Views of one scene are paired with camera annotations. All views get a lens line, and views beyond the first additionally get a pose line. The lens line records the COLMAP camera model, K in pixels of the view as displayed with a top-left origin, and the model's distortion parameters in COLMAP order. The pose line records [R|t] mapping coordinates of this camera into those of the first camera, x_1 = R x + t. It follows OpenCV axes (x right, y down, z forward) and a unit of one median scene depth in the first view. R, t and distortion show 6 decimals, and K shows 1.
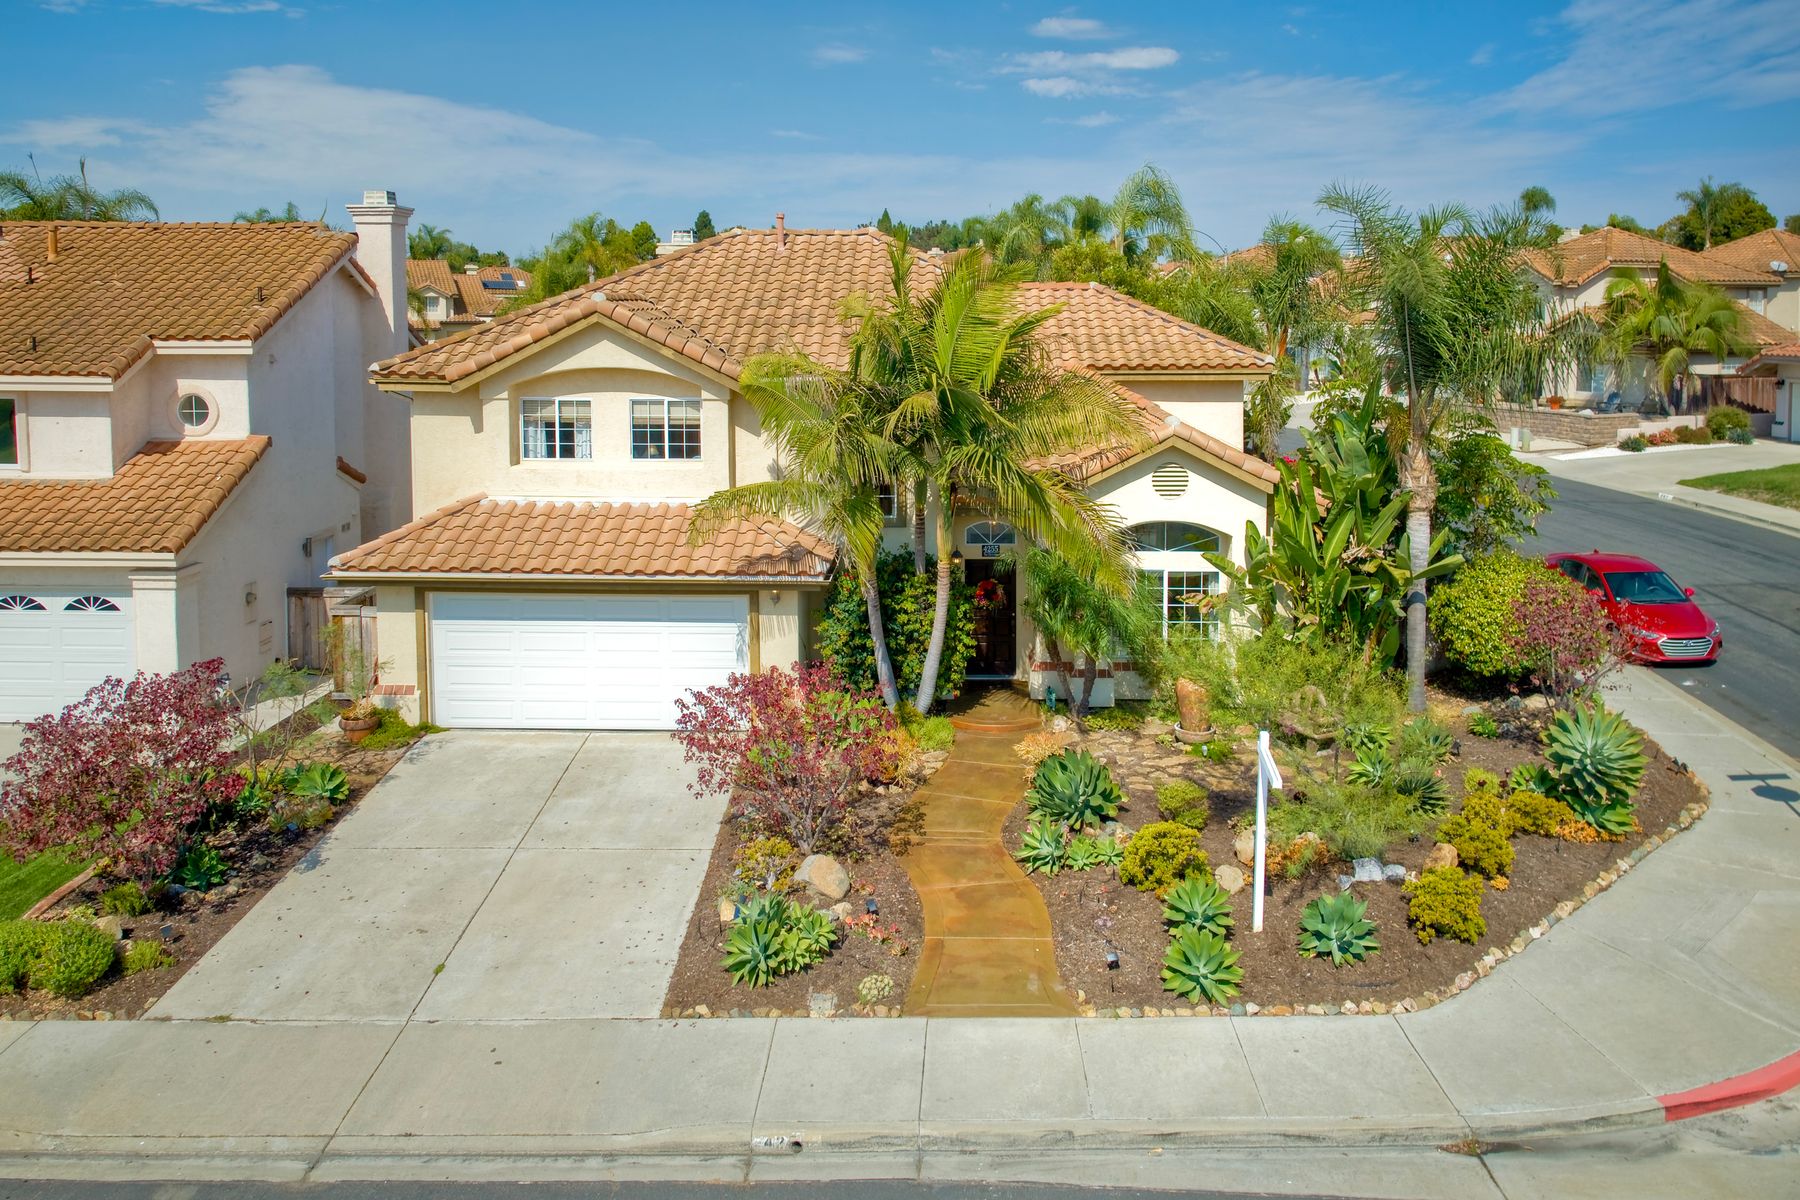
lens RADIAL K [[1315.2, 0, 977.2], [0, 1315.2, 392.6], [0, 0, 1]] dist [-0.042663, -0.005254]
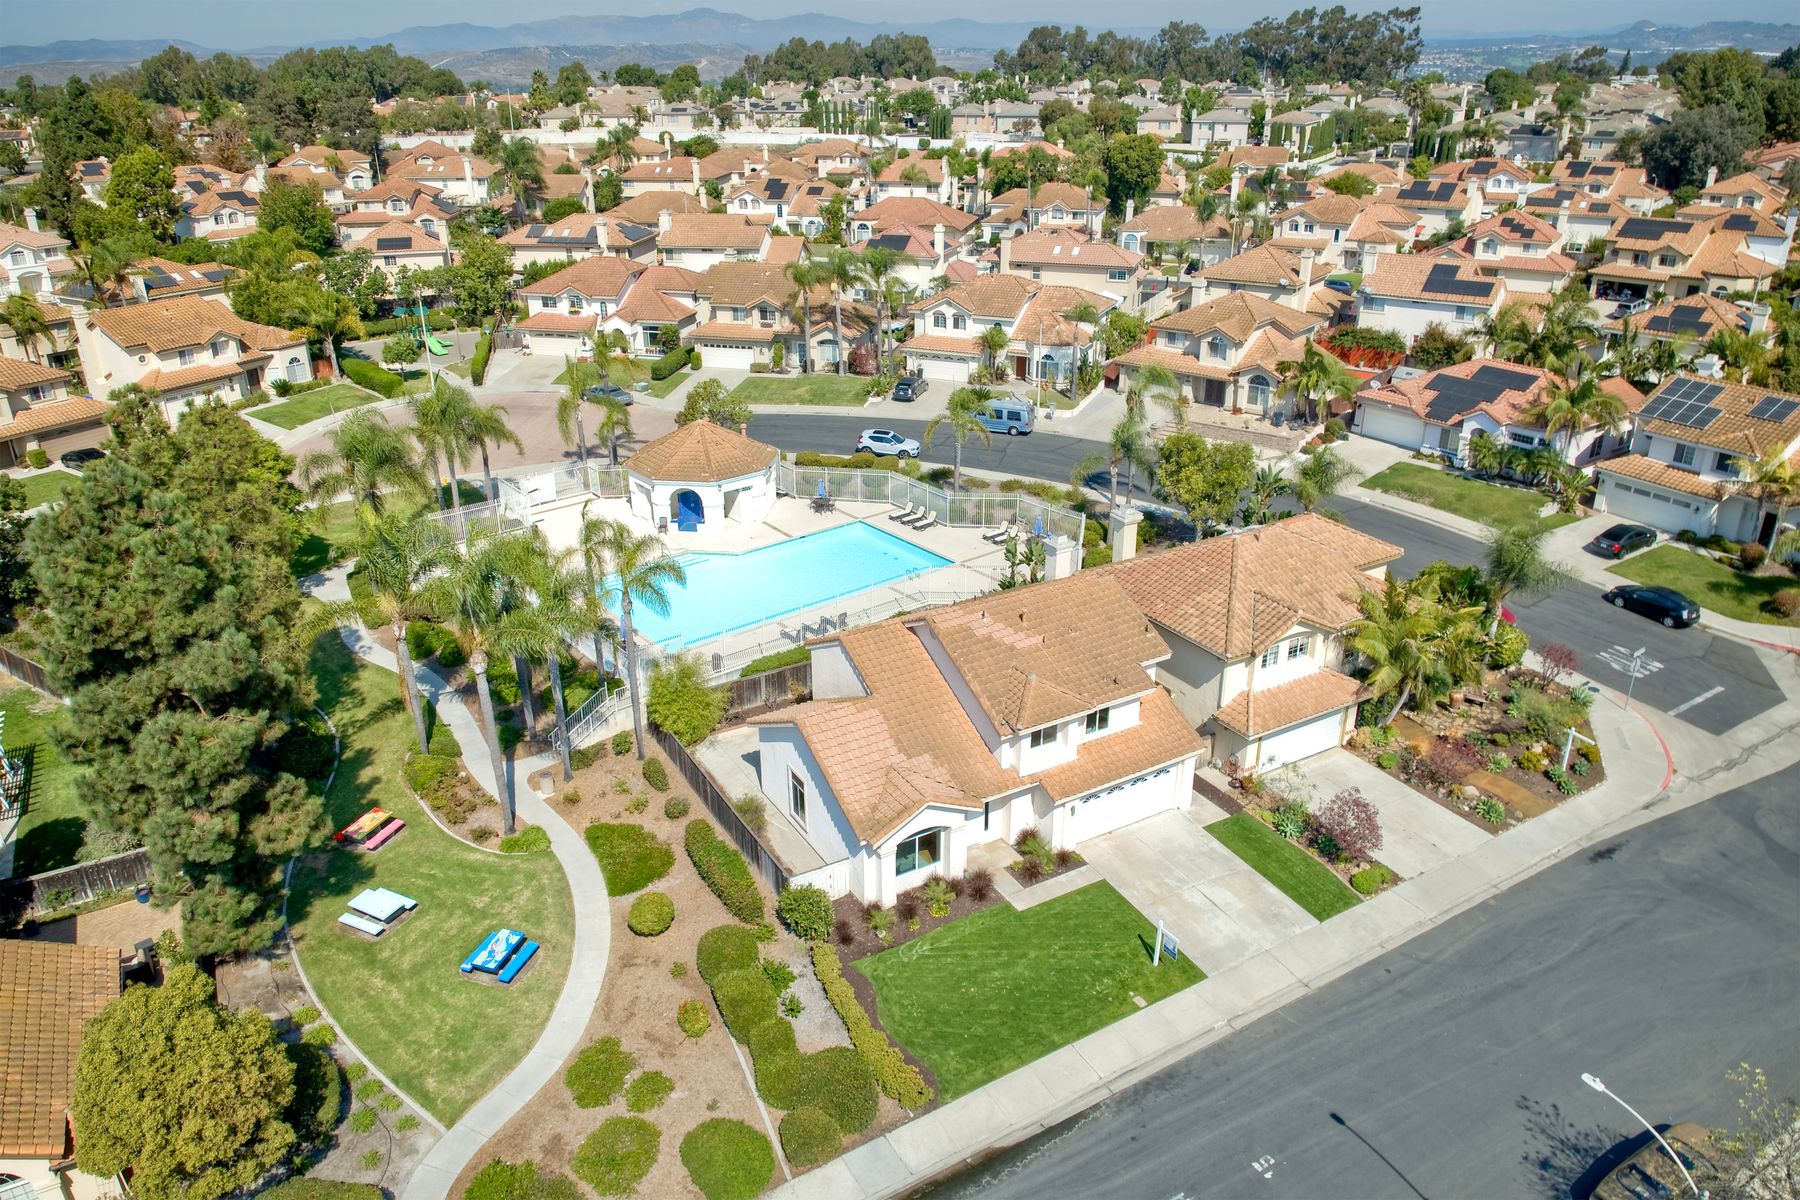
lens RADIAL K [[1244.1, 0, 900.5], [0, 1244.1, 583.0], [0, 0, 1]] dist [0.008922, -0.002486]
pose [[0.865406, -0.207488, 0.456092, -2.180344], [0.040888, 0.936443, 0.348430, -1.064362], [-0.499400, -0.282885, 0.818887, -0.652043]]
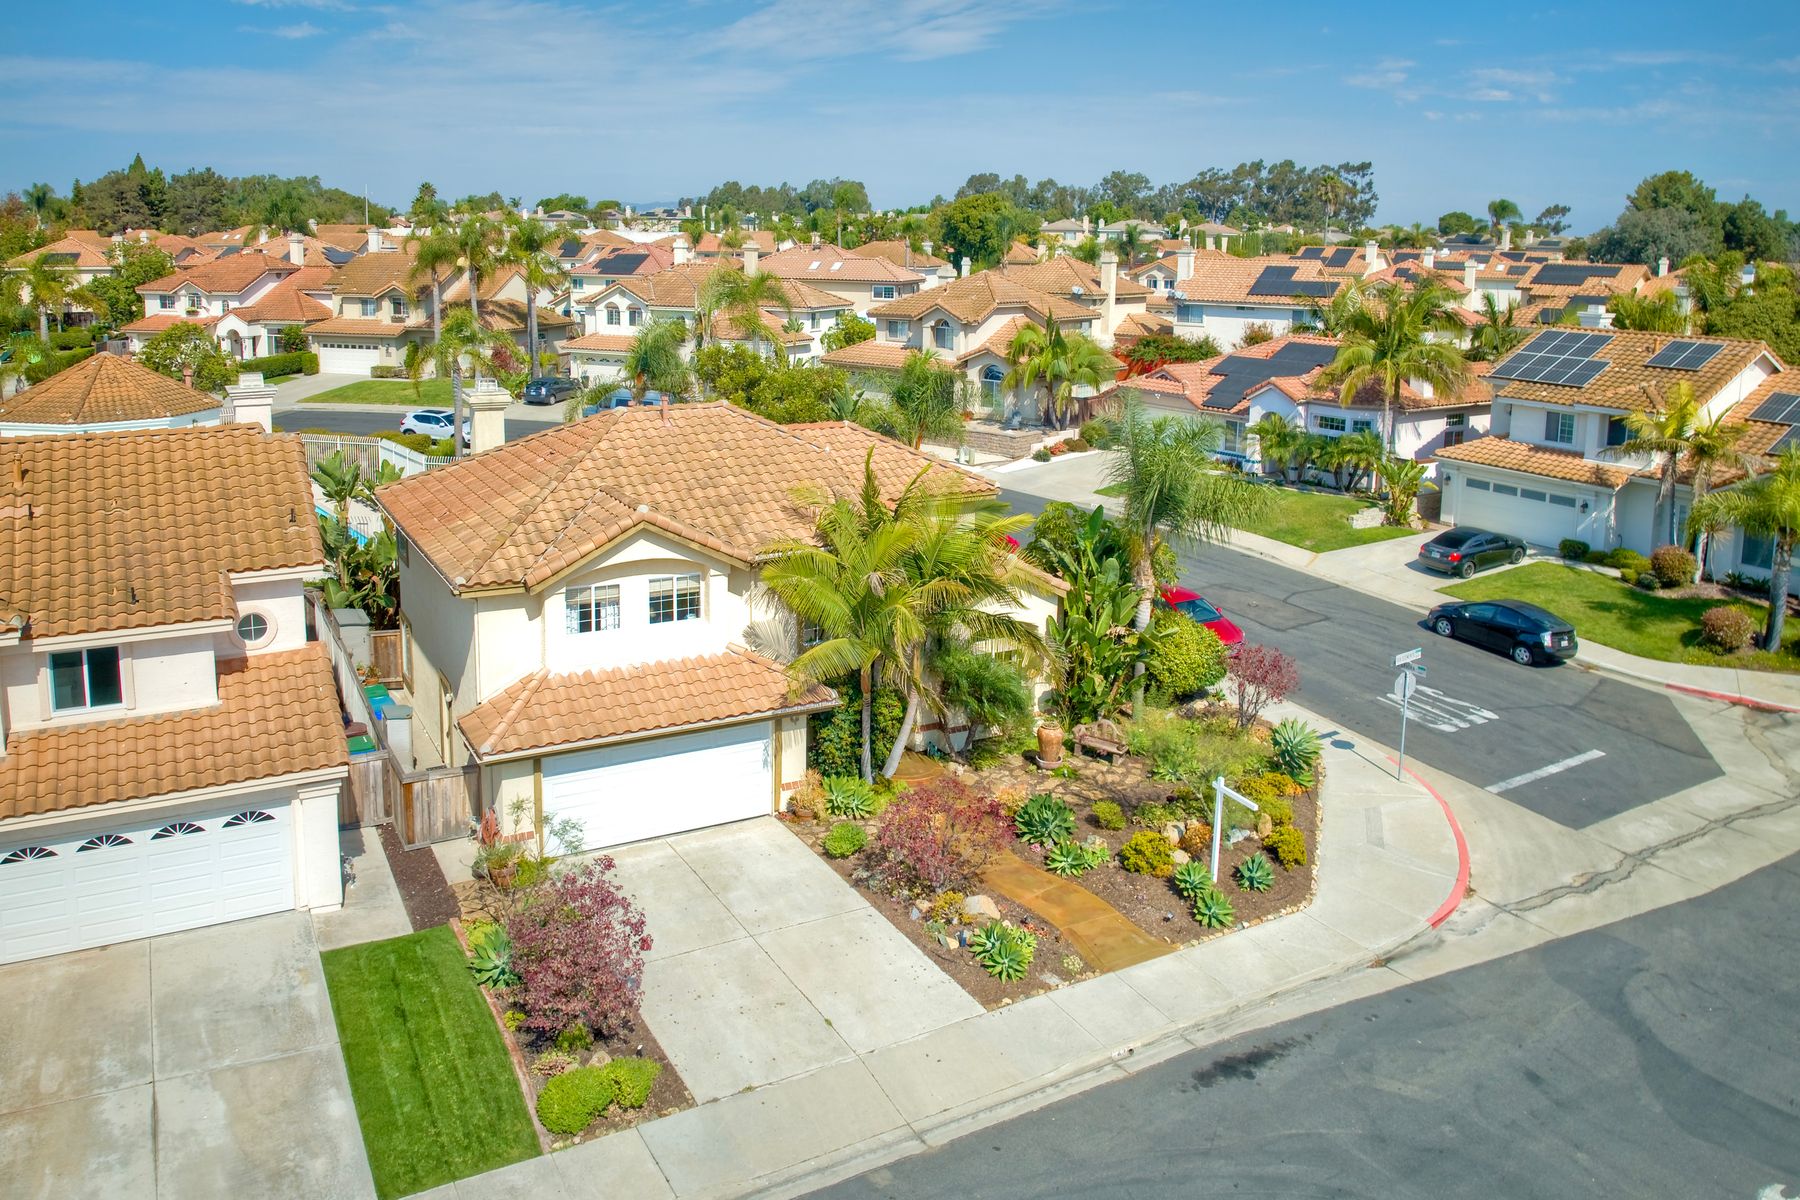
lens RADIAL K [[1315.2, 0, 821.4], [0, 1315.2, 420.6], [0, 0, 1]] dist [-0.042663, -0.005254]
pose [[0.892898, -0.056247, 0.446732, -0.729998], [0.020228, 0.996176, 0.084997, -0.275171], [-0.449804, -0.066858, 0.890621, -0.230552]]
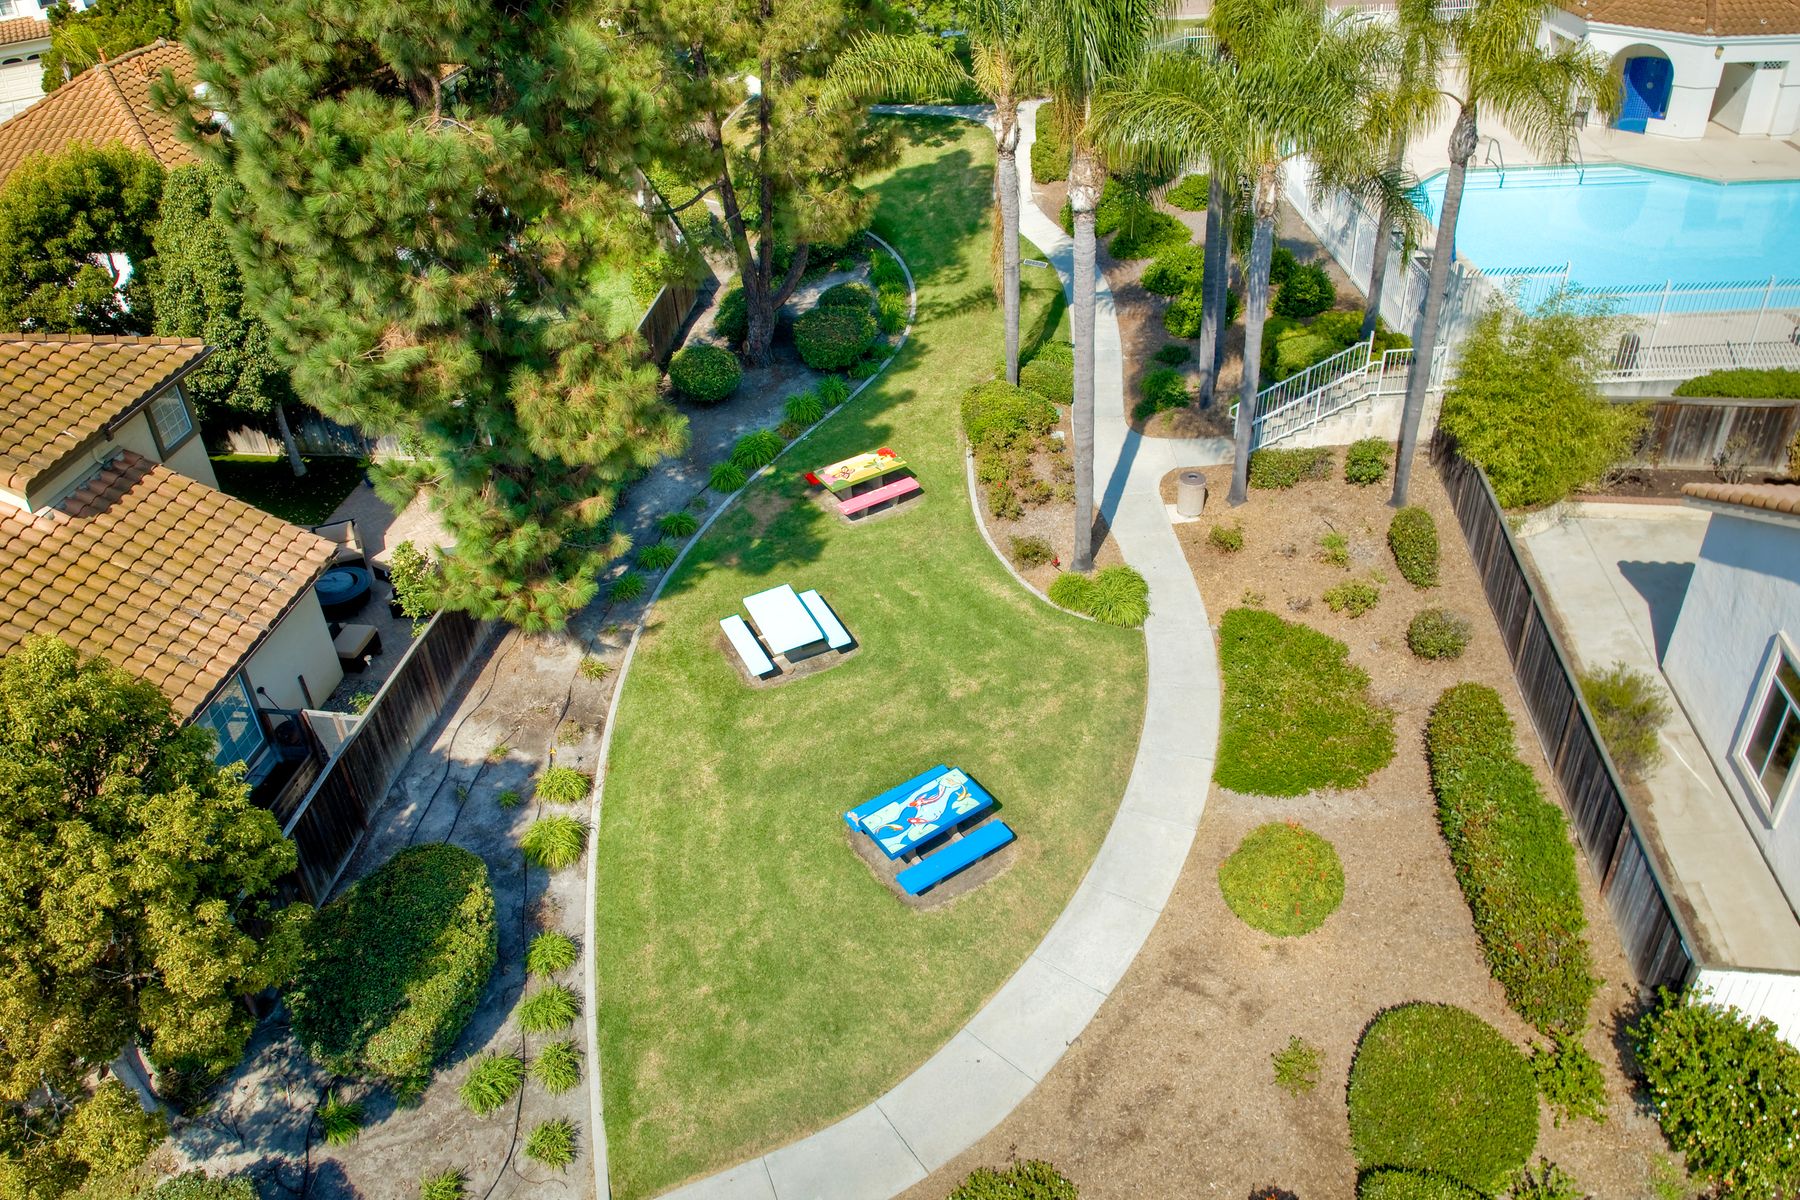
lens RADIAL K [[1315.2, 0, 857.8], [0, 1315.2, 548.2], [0, 0, 1]] dist [-0.042663, -0.005254]
pose [[0.984589, 0.032471, -0.171845, -1.822959], [0.057564, 0.867686, 0.493769, -0.435256], [0.165140, -0.496051, 0.852445, 0.493955]]
